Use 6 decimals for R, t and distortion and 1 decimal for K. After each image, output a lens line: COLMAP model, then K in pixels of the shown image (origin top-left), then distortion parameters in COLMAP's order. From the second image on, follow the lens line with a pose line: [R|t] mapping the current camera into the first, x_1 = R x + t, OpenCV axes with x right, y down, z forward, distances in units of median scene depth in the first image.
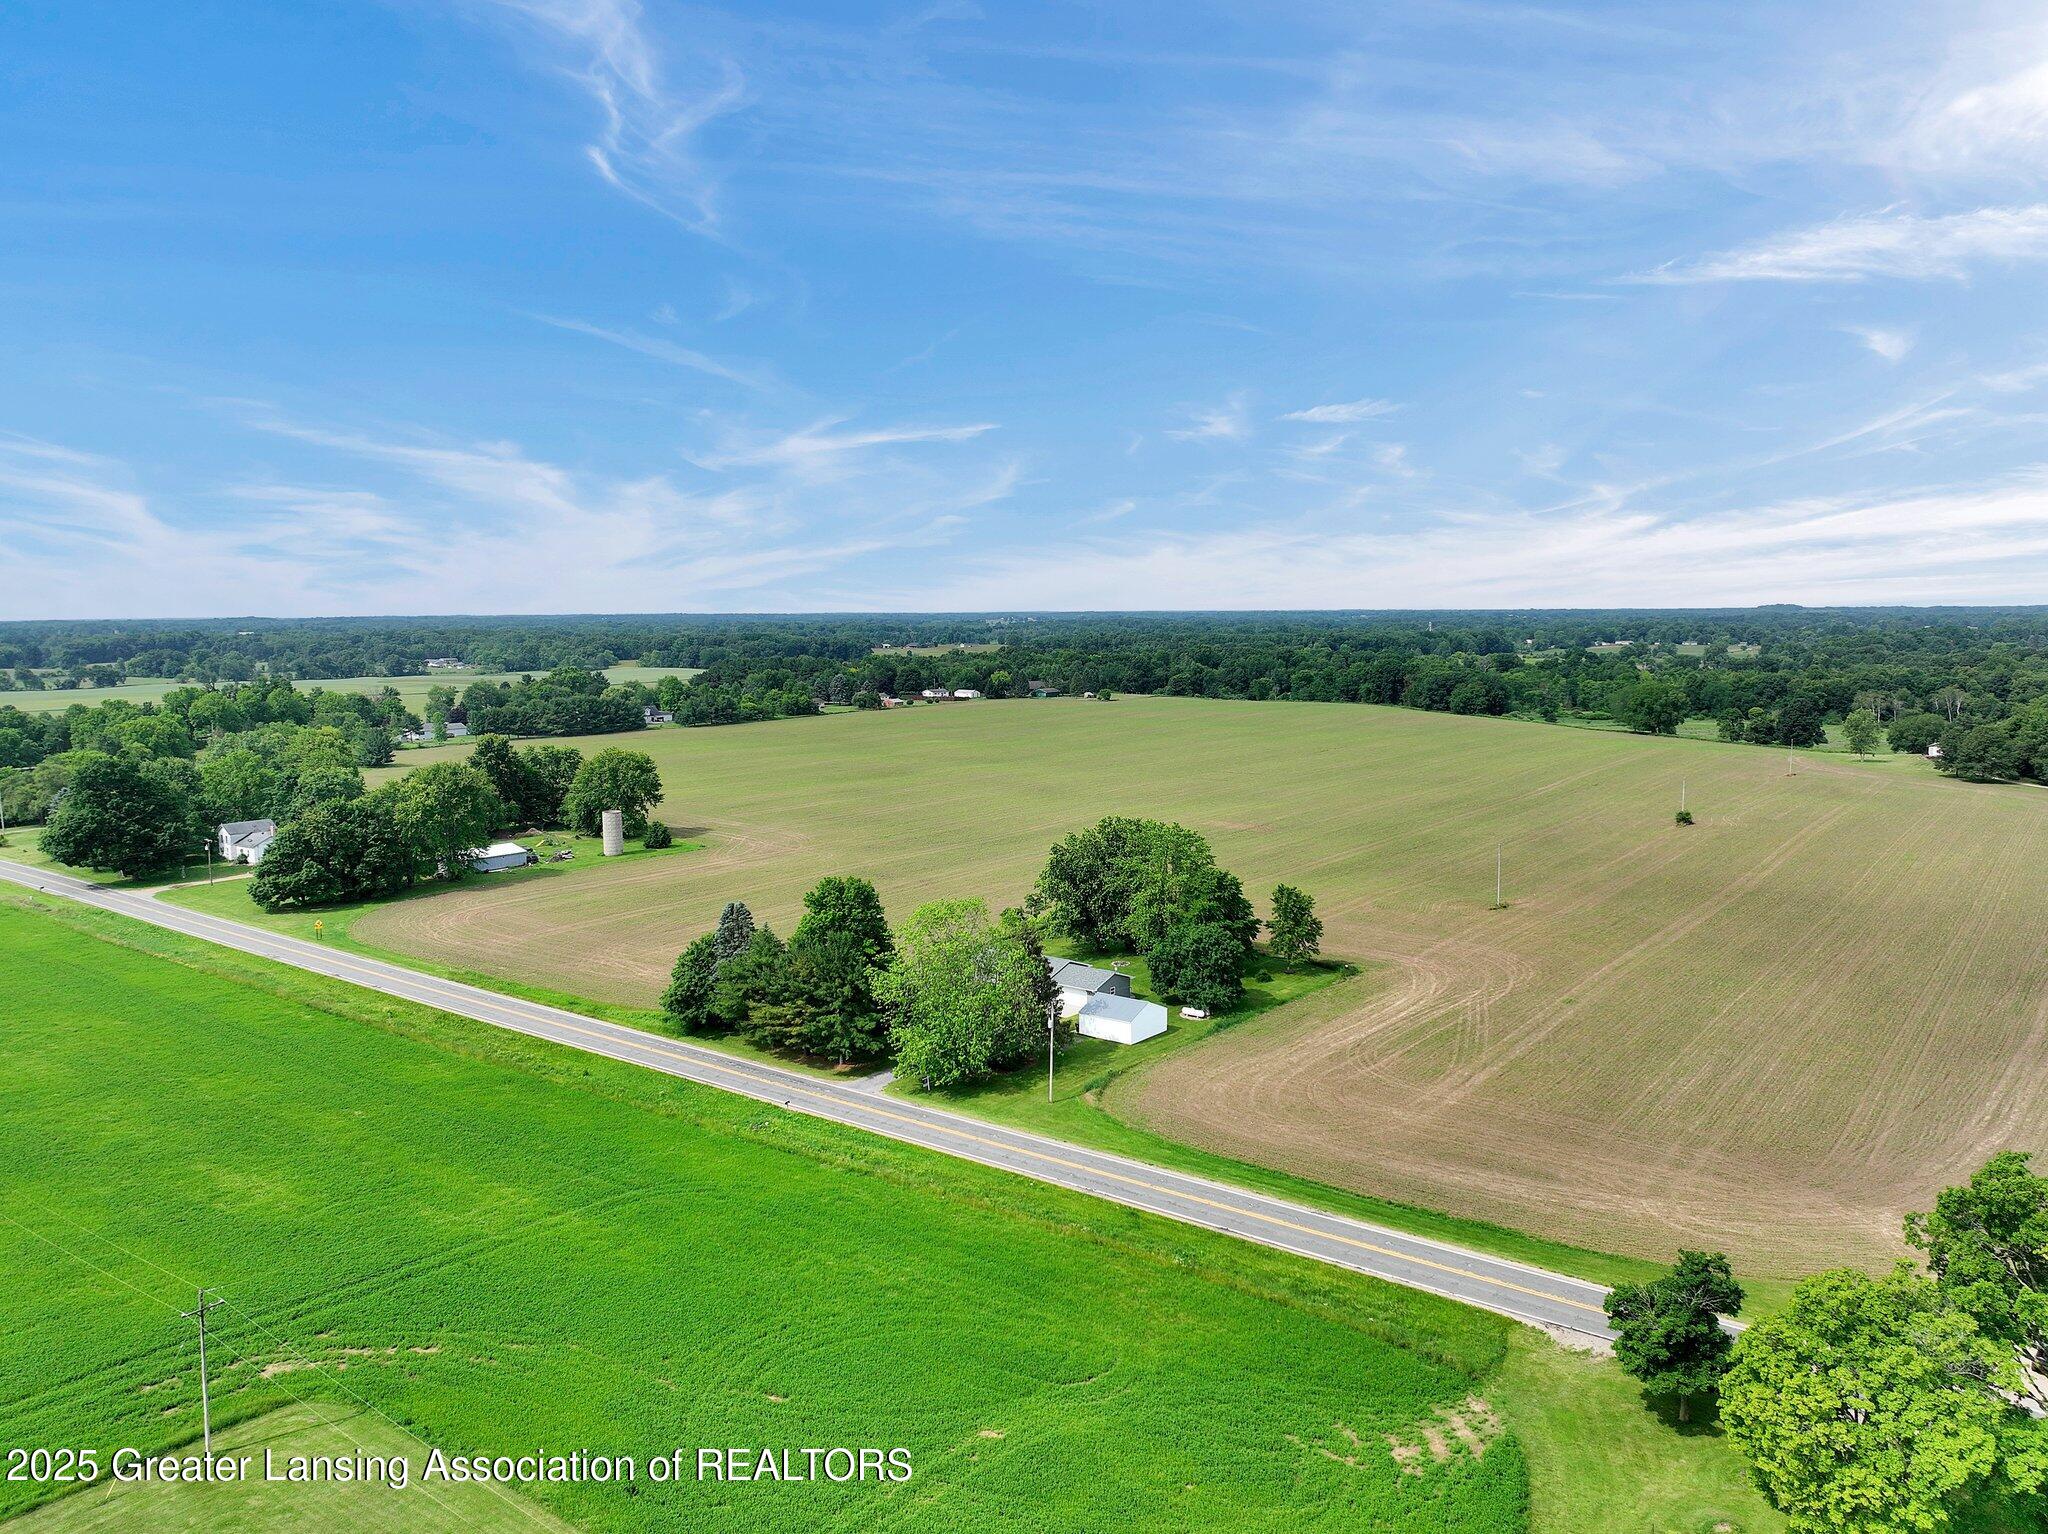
lens RADIAL K [[1496.9, 0, 1049.2], [0, 1496.9, 765.8], [0, 0, 1]] dist [0.003075, 0.008346]
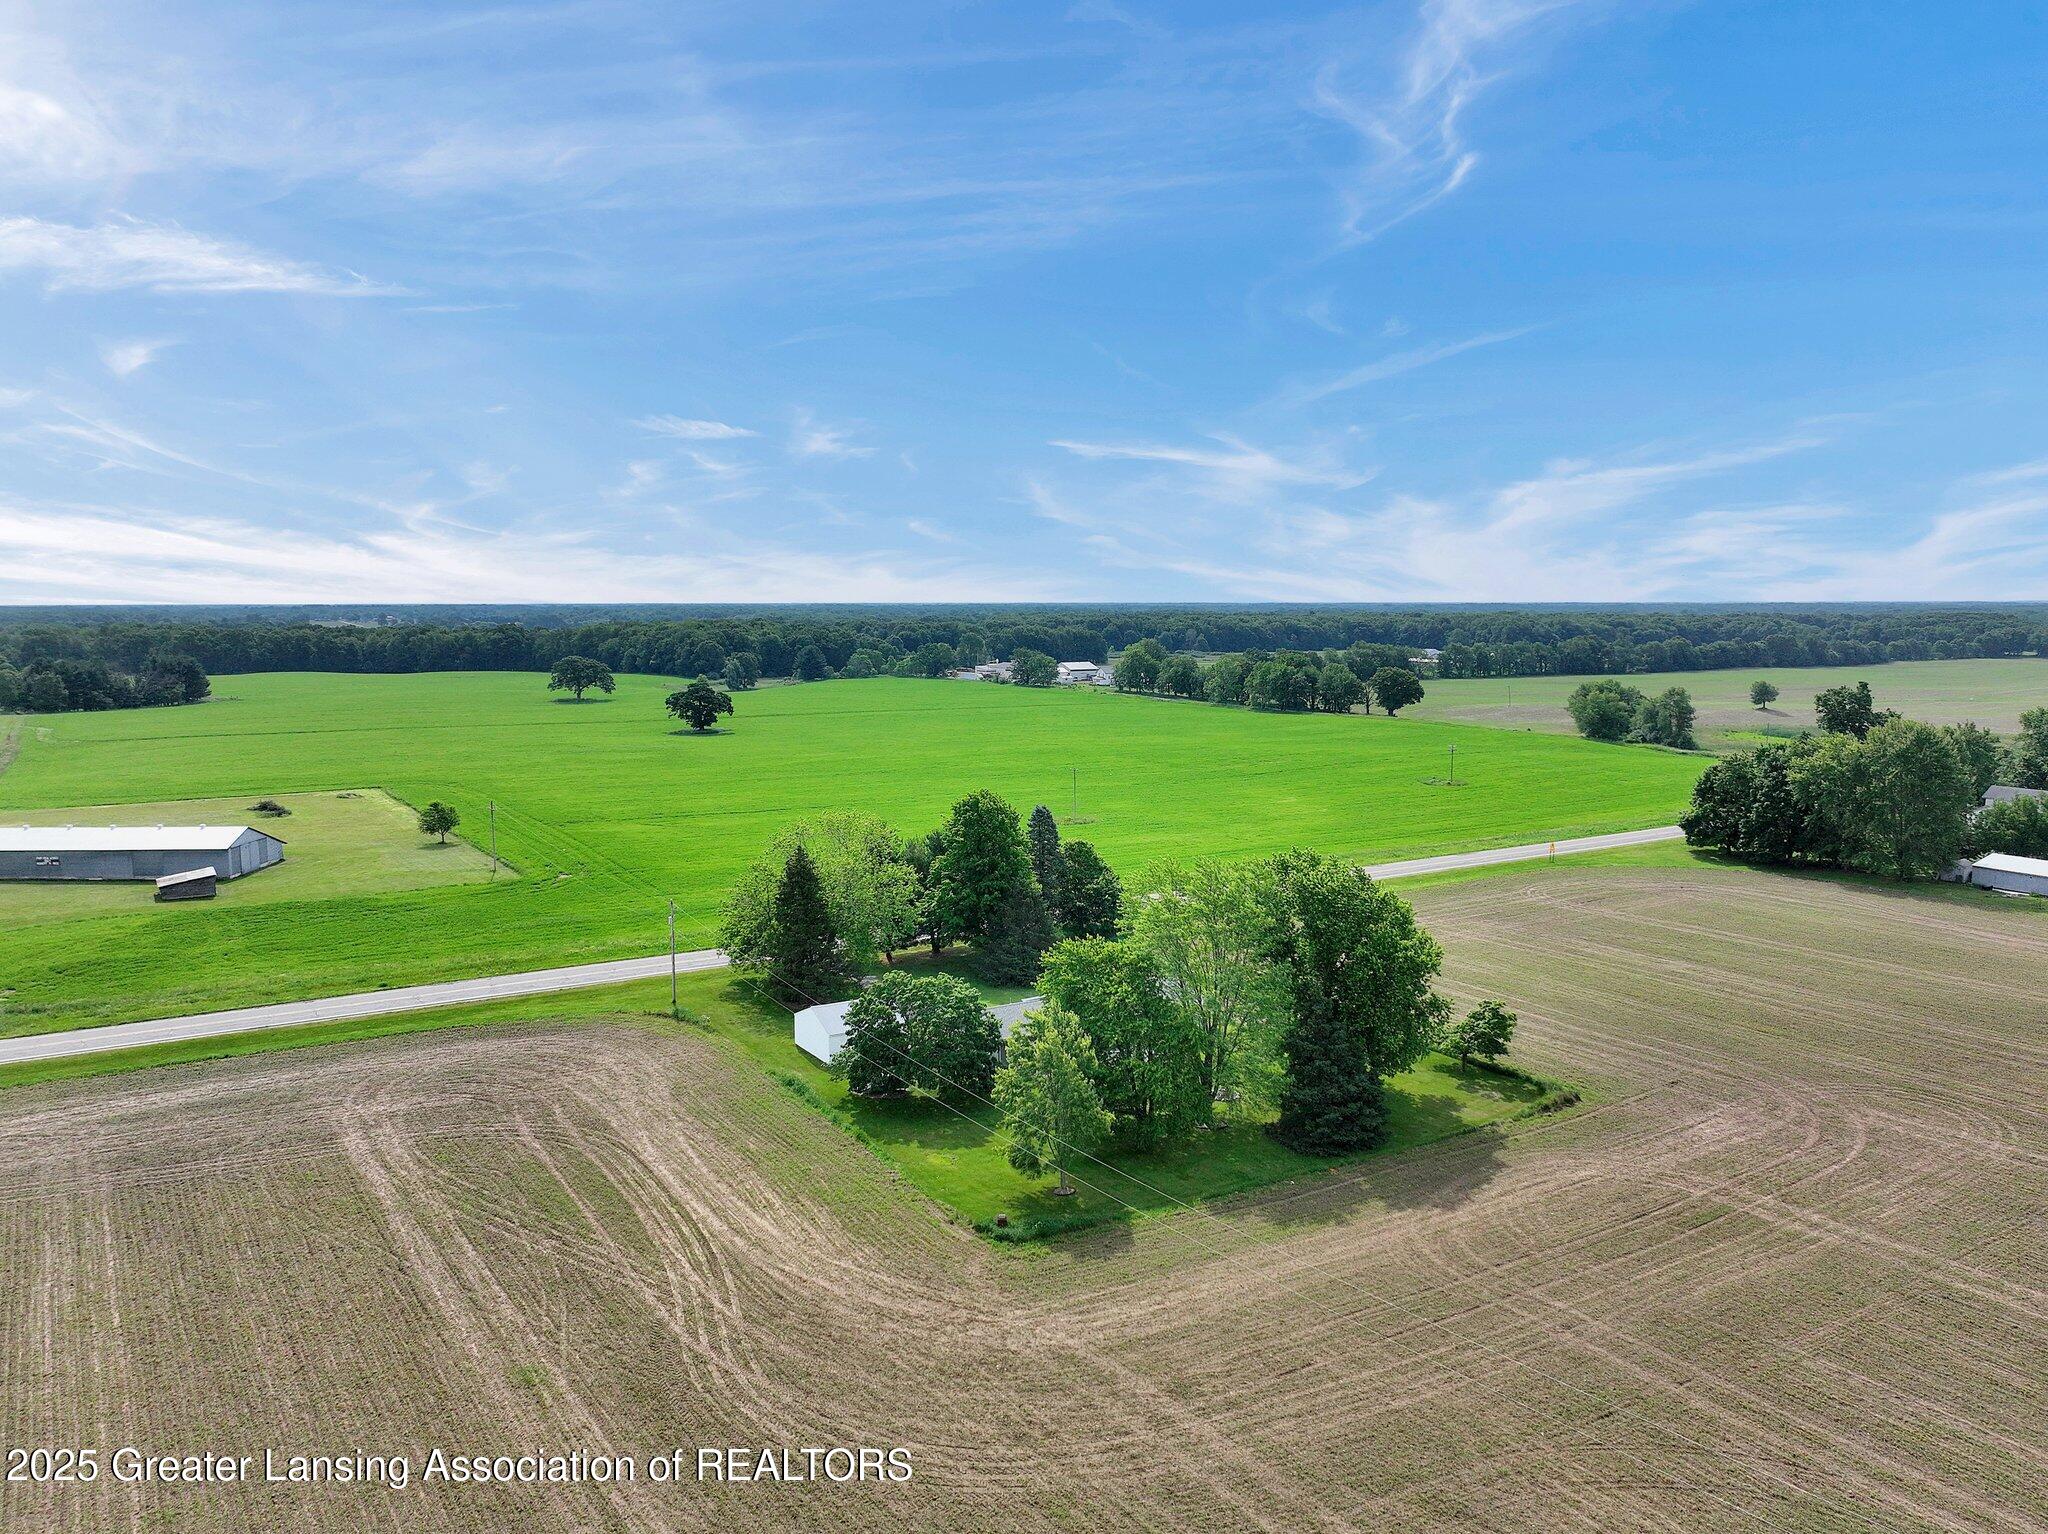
lens RADIAL K [[1496.9, 0, 1049.2], [0, 1496.9, 765.8], [0, 0, 1]] dist [0.003075, 0.008346]
pose [[-0.342419, 0.112407, -0.932799, 0.735033], [-0.094132, 0.983718, 0.153097, -0.089653], [0.934820, 0.140229, -0.326262, 1.385293]]
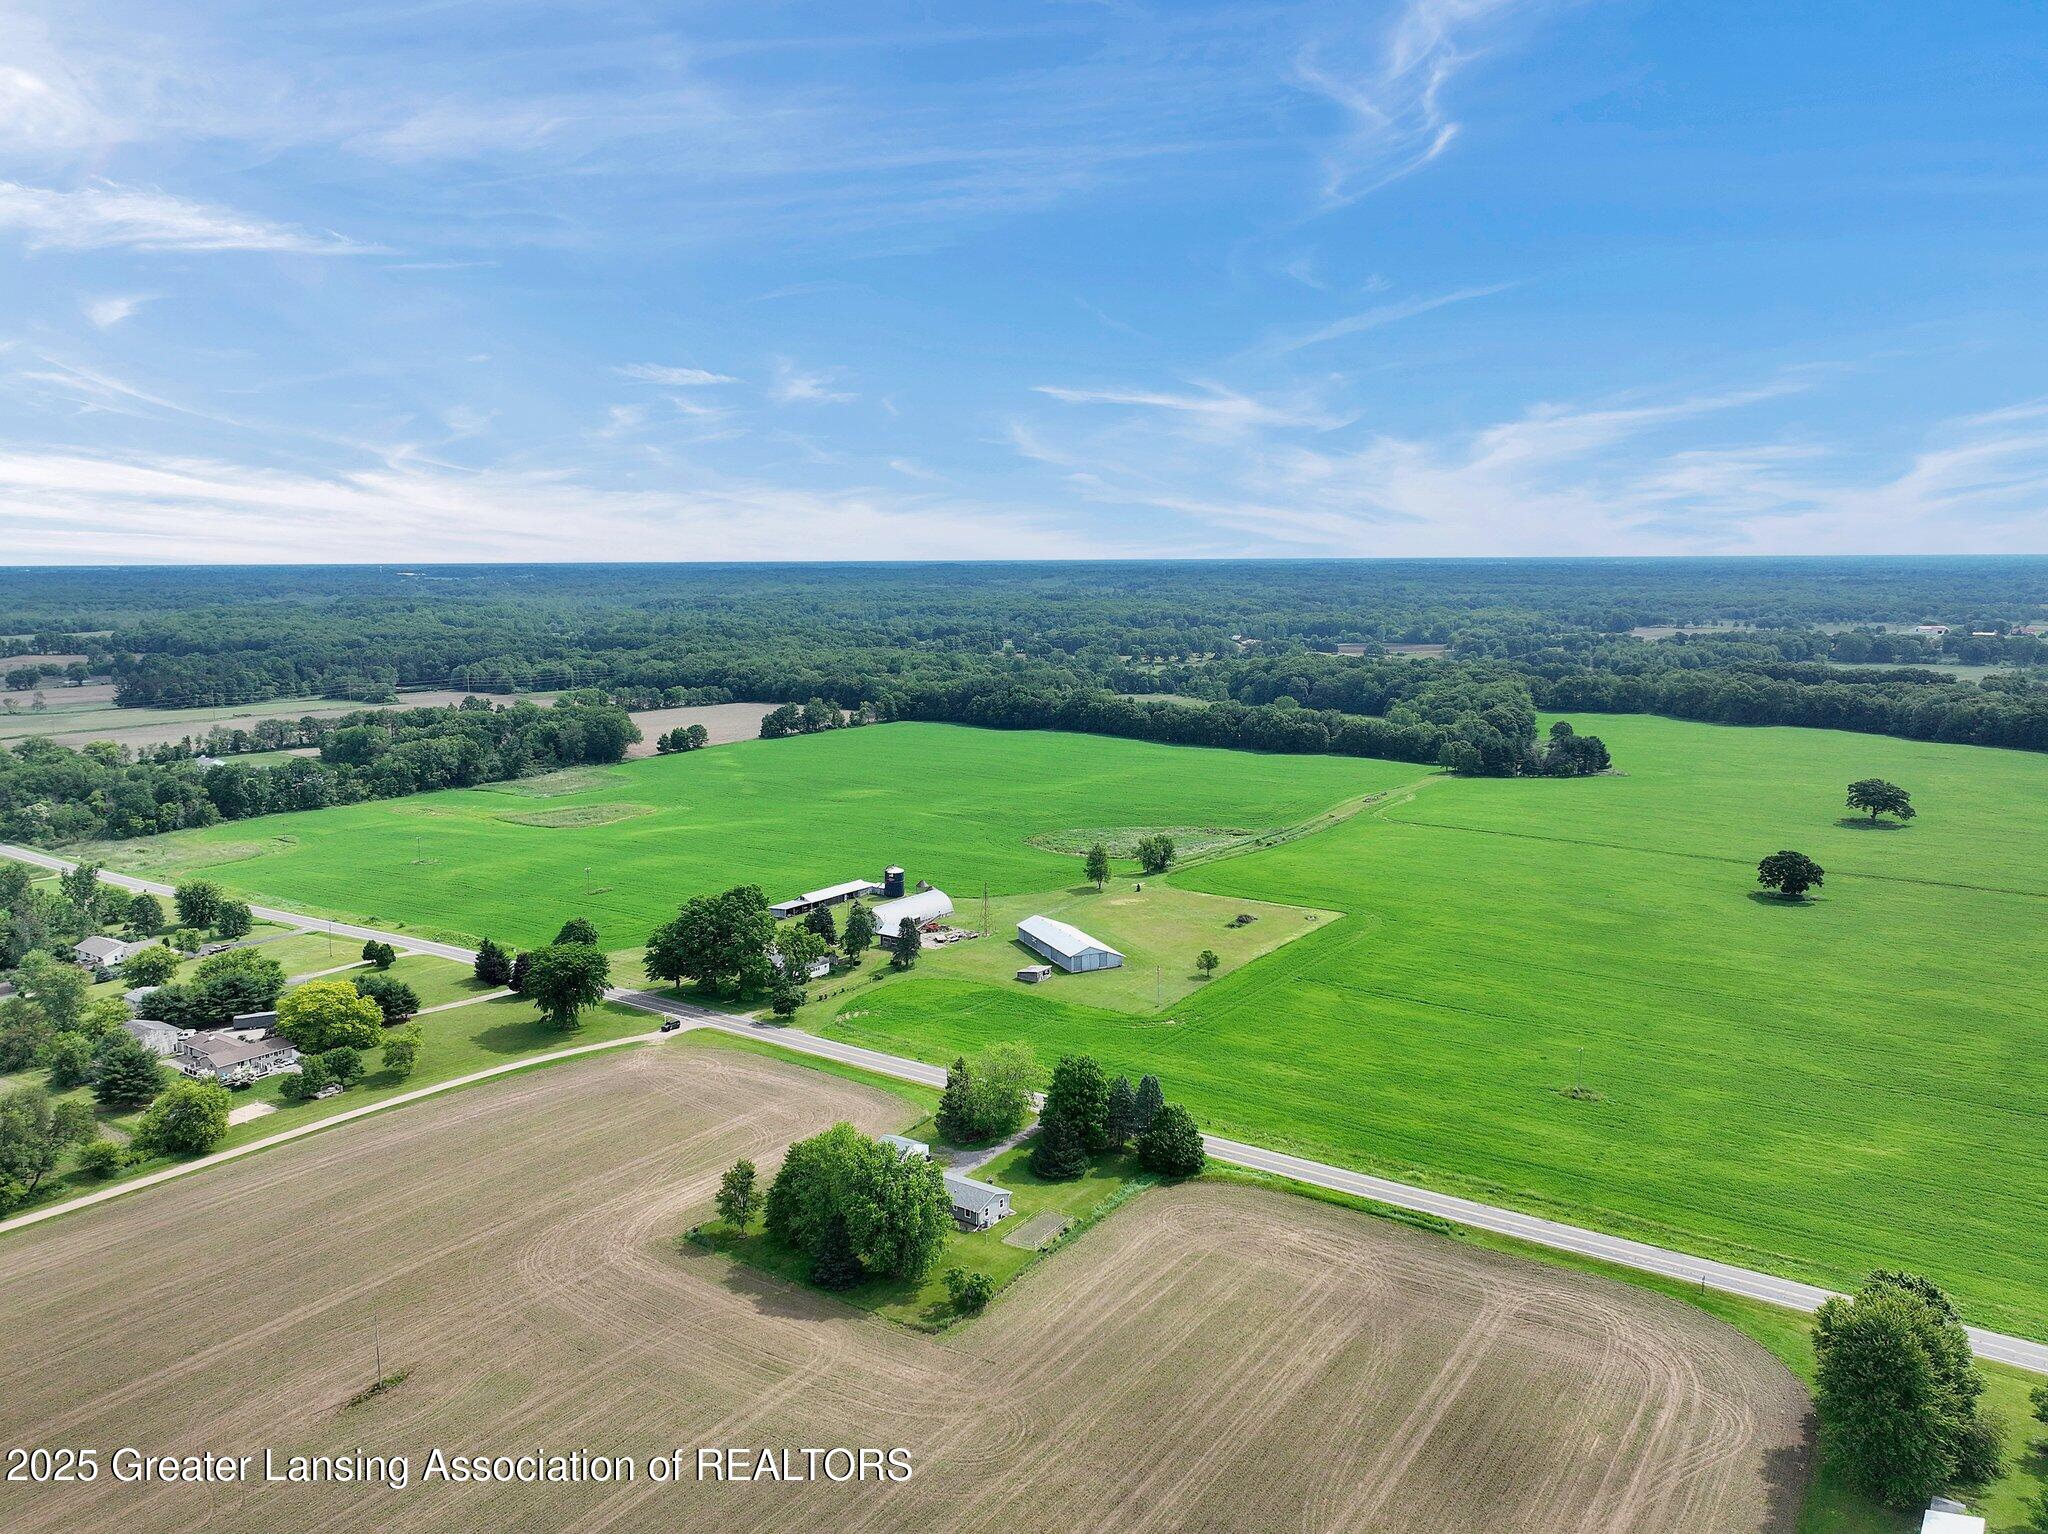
lens RADIAL K [[1496.9, 0, 1049.2], [0, 1496.9, 765.8], [0, 0, 1]] dist [0.003075, 0.008346]
pose [[-0.998367, 0.018080, -0.054193, -0.029366], [0.004188, 0.969210, 0.246201, -0.626044], [0.056976, 0.245572, -0.967703, 2.522559]]
